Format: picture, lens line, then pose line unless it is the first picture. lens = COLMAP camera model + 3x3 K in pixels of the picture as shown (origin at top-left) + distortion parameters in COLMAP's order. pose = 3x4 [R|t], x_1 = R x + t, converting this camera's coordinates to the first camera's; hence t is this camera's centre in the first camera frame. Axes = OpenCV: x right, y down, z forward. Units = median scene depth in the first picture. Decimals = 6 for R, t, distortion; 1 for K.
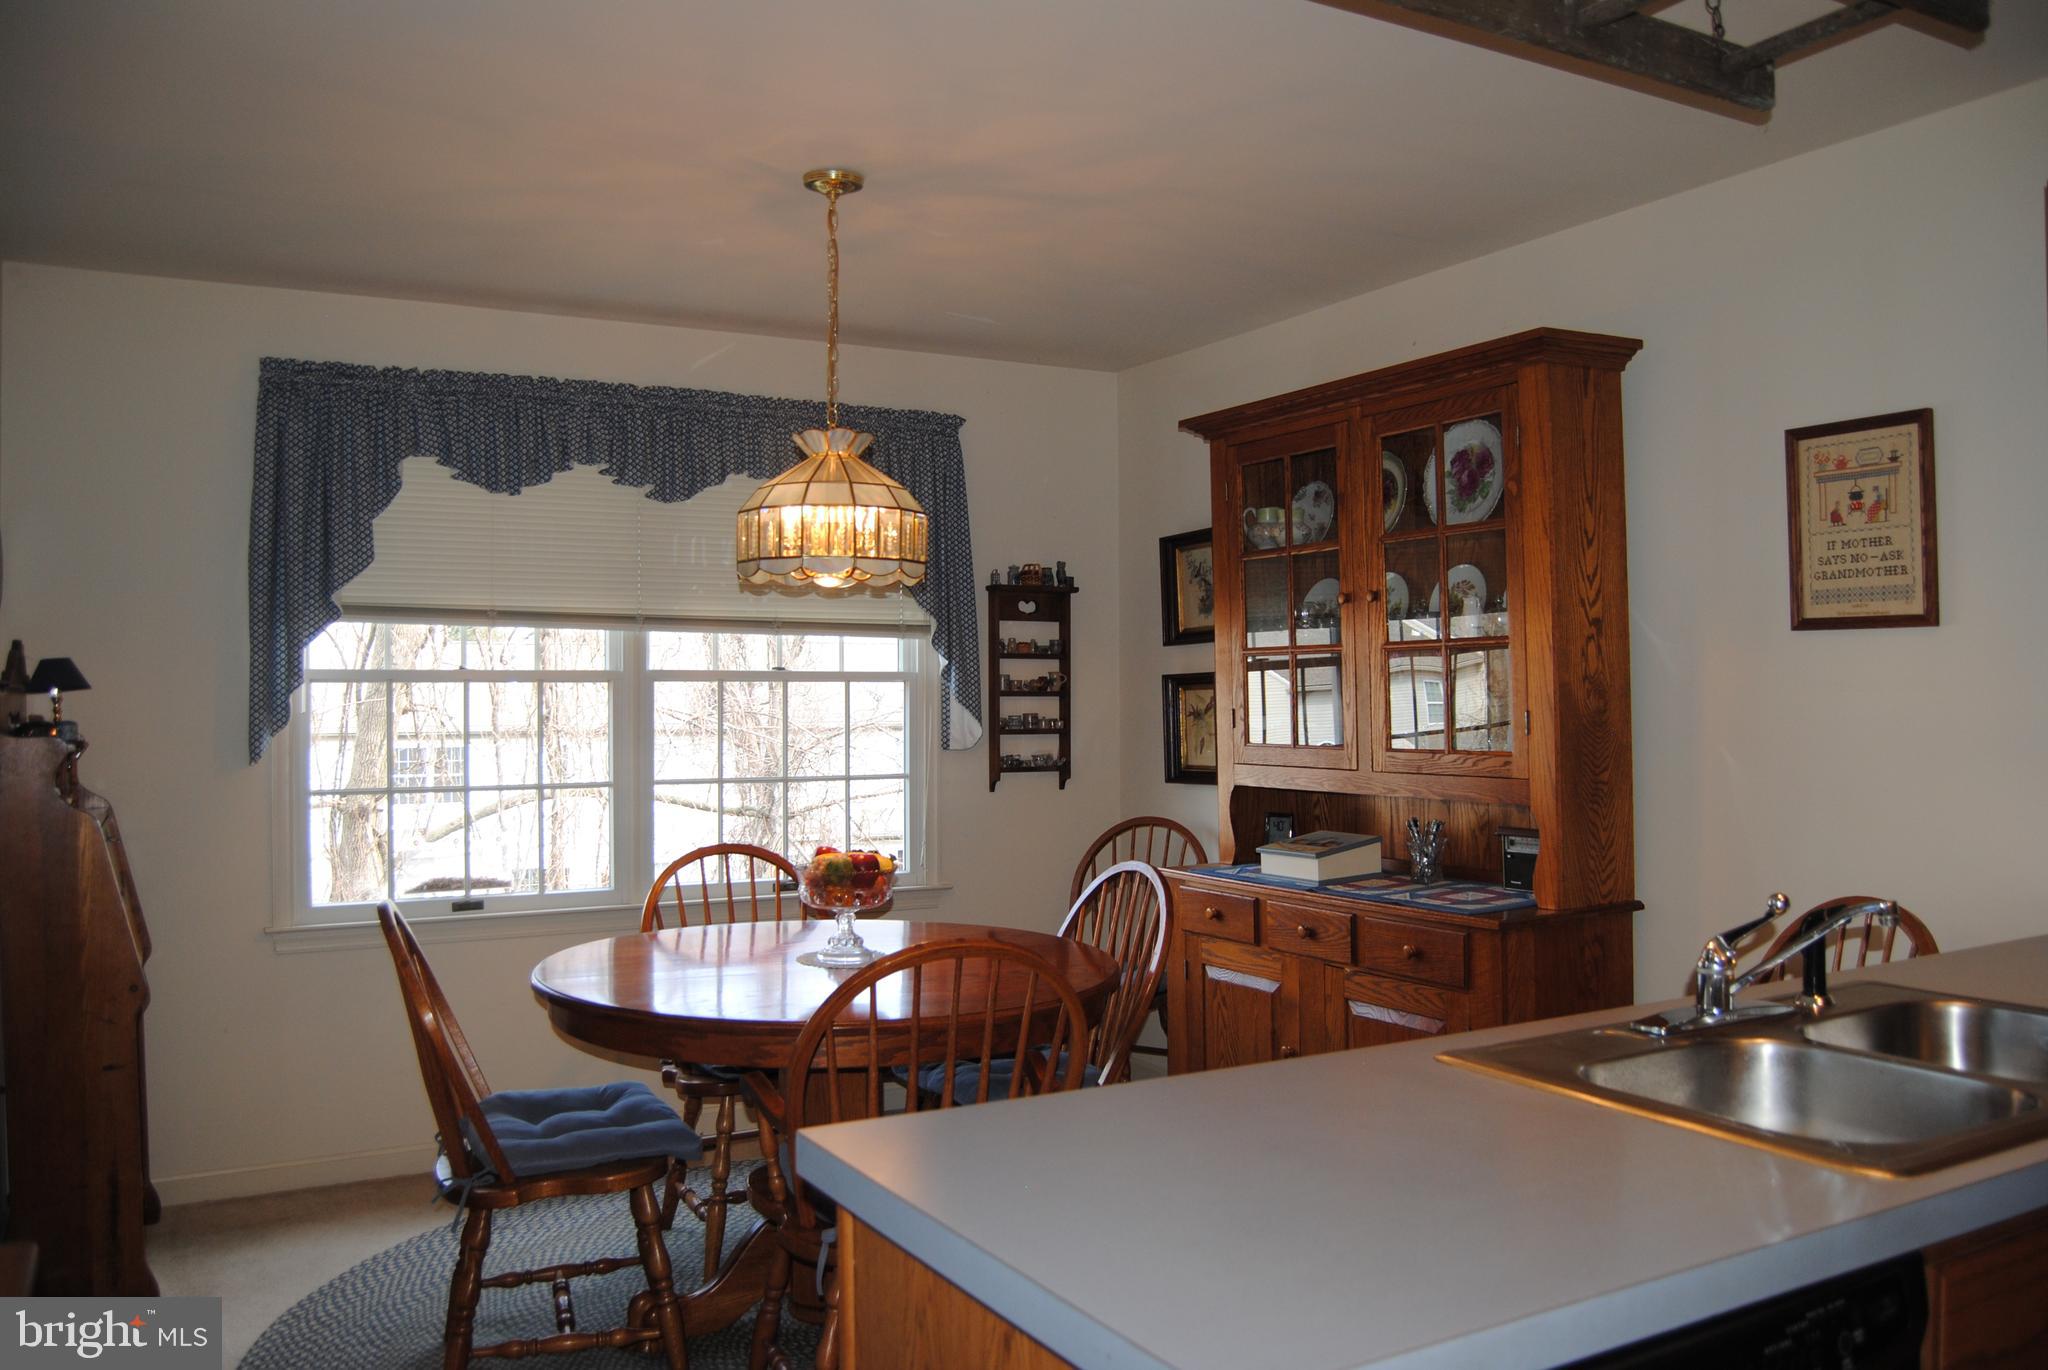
lens RADIAL K [[1589.1, 0, 1037.9], [0, 1589.1, 666.4], [0, 0, 1]] dist [-0.102038, 0.041350]
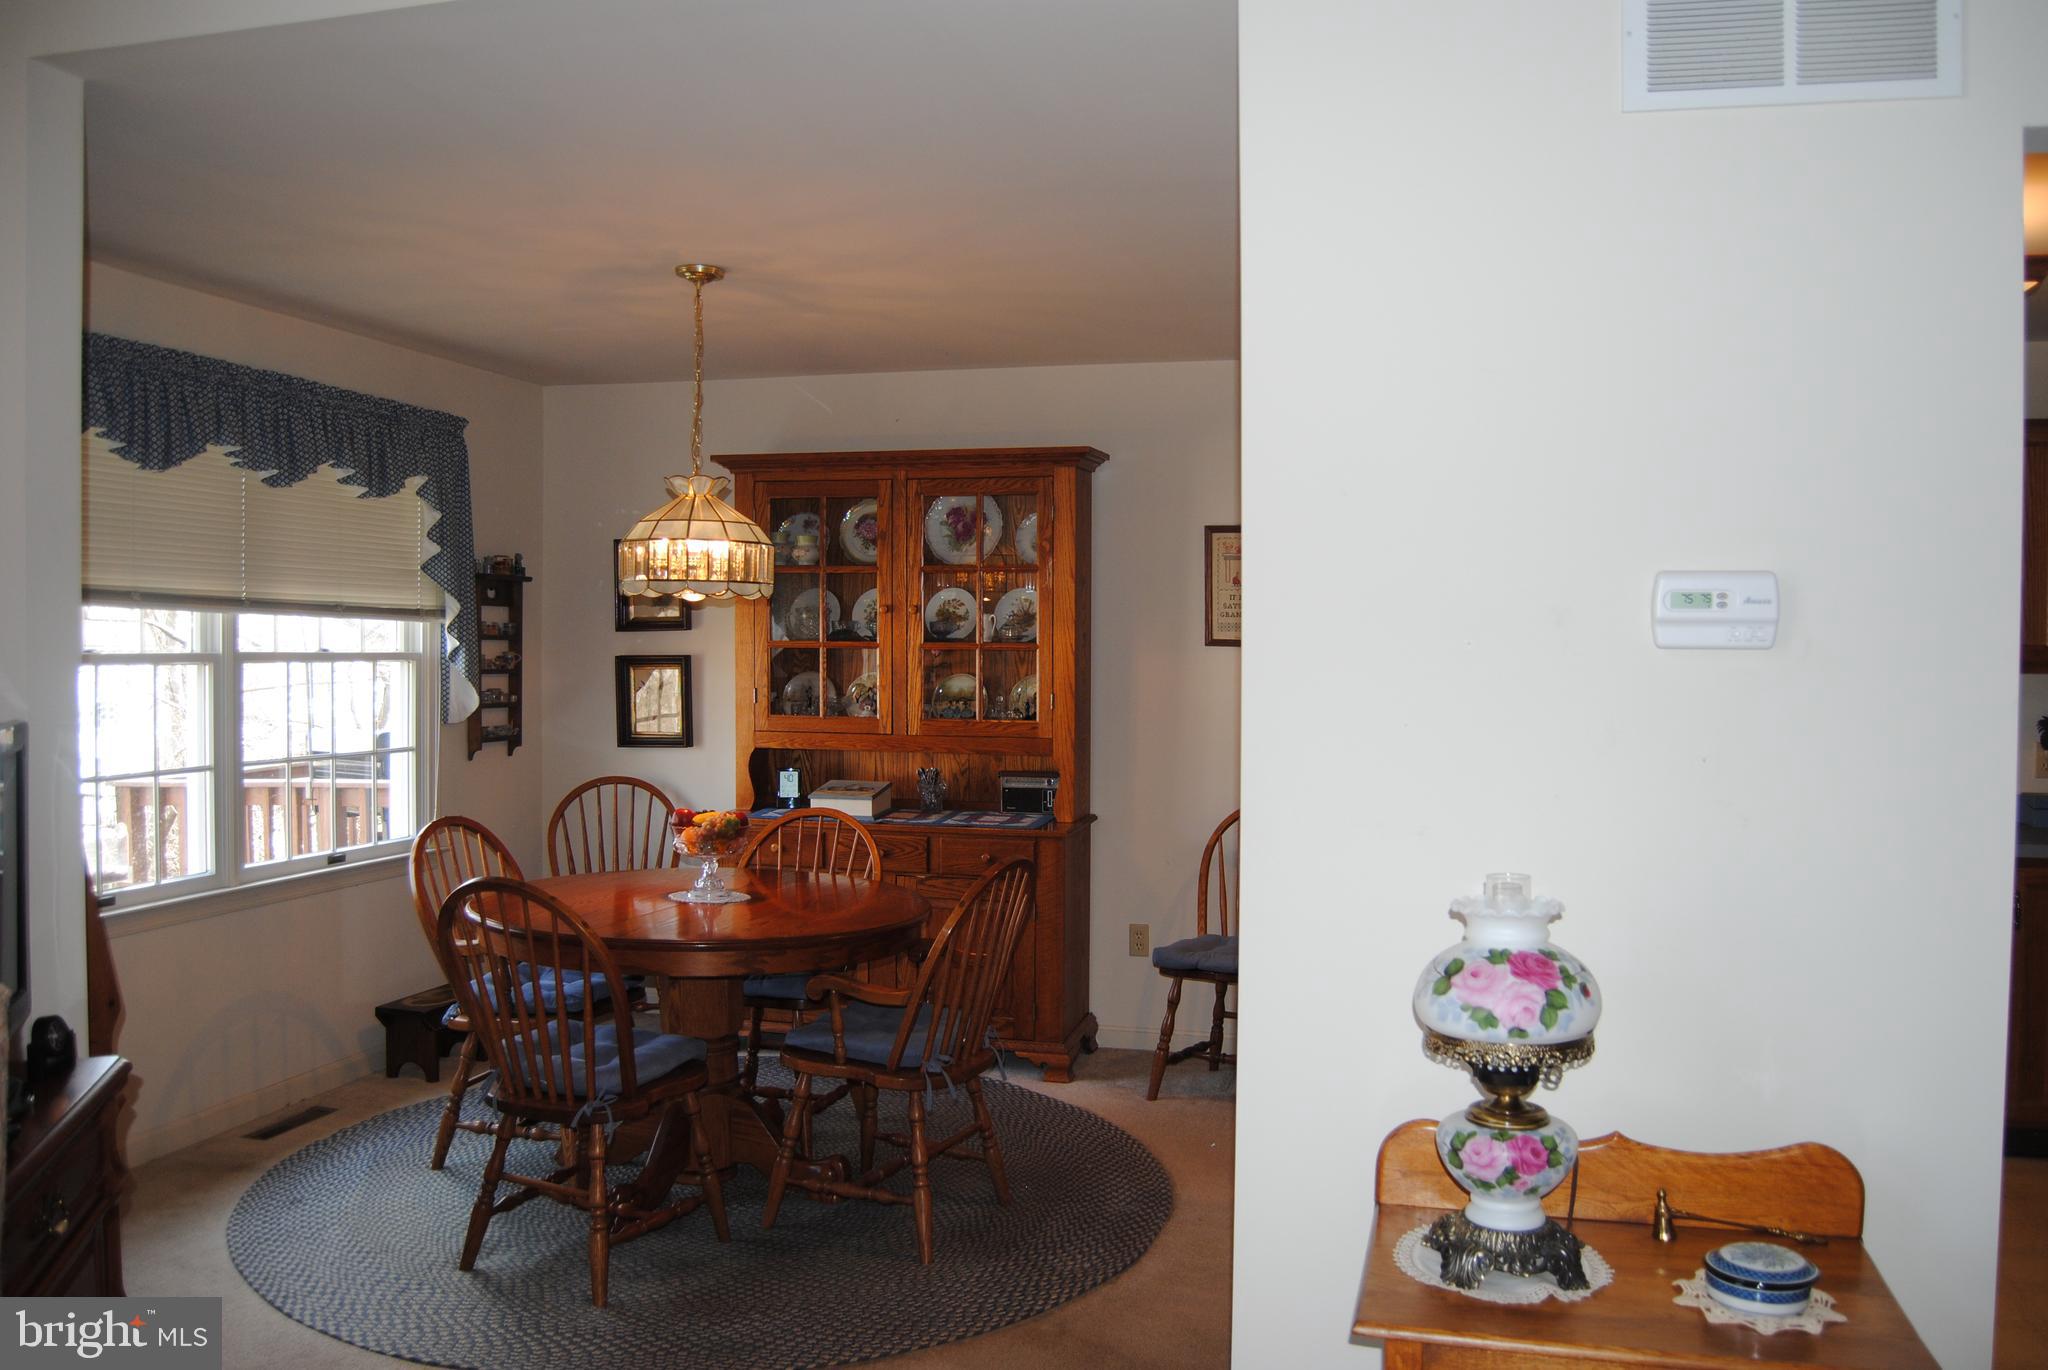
lens RADIAL K [[1589.1, 0, 1031.1], [0, 1589.1, 683.8], [0, 0, 1]] dist [-0.102038, 0.041350]
pose [[0.701326, -0.005870, 0.712816, -0.786527], [-0.026774, 0.999044, 0.034569, -0.033353], [-0.712338, -0.043329, 0.700498, -0.058872]]
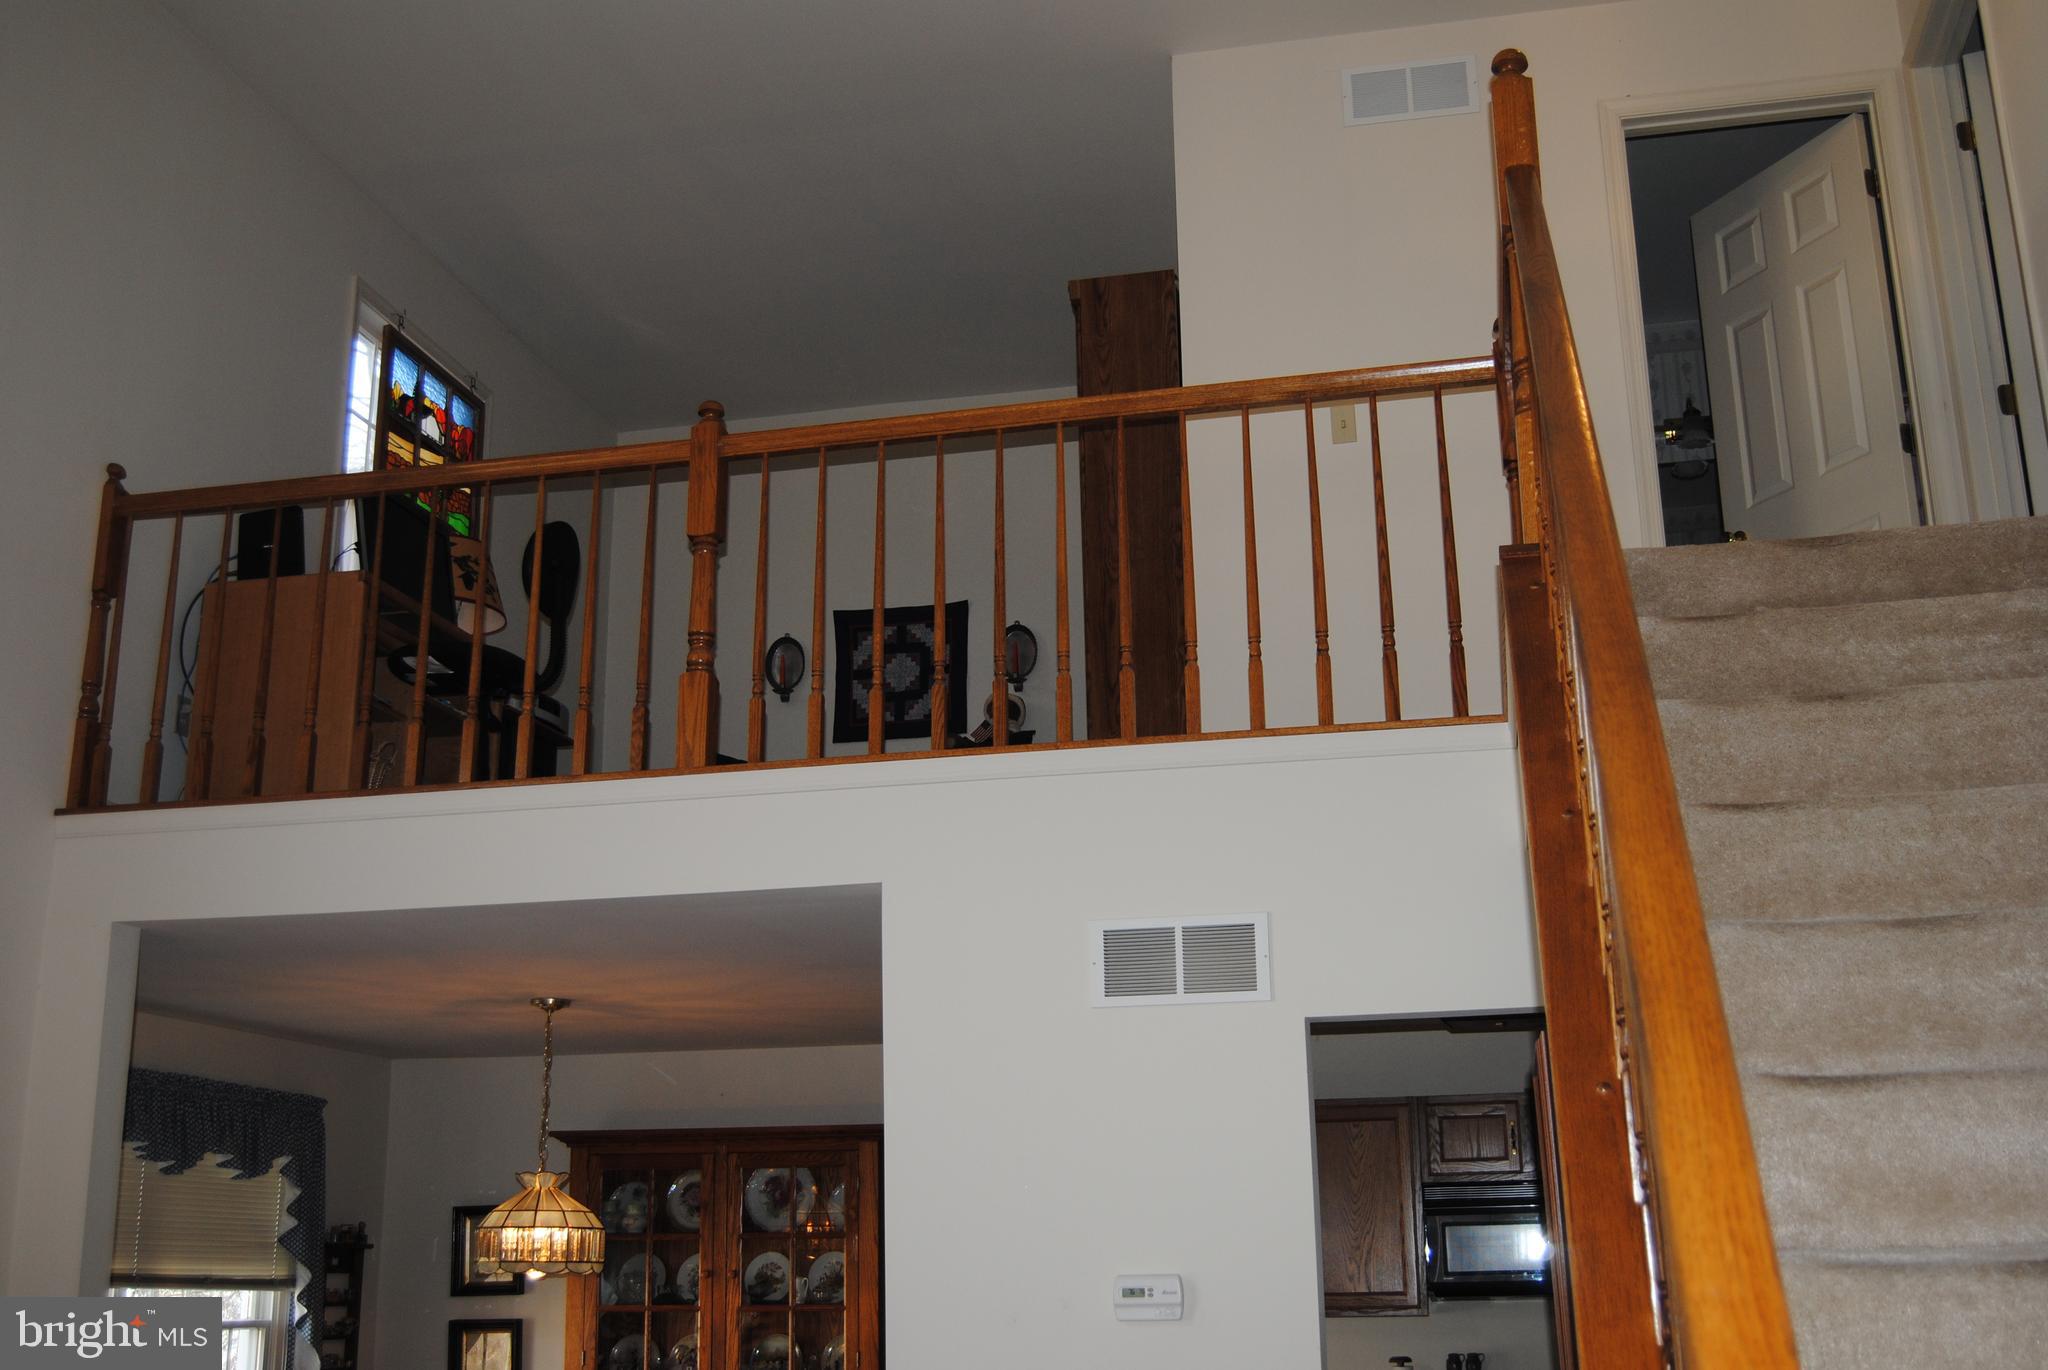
lens RADIAL K [[2114.6, 0, 1042.8], [0, 2114.6, 671.1], [0, 0, 1]] dist [-0.069539, 0.000000]
pose [[0.673049, 0.200832, 0.711808, -1.258261], [-0.005020, 0.963645, -0.267139, -0.072665], [-0.739580, 0.176224, 0.649589, -0.696553]]
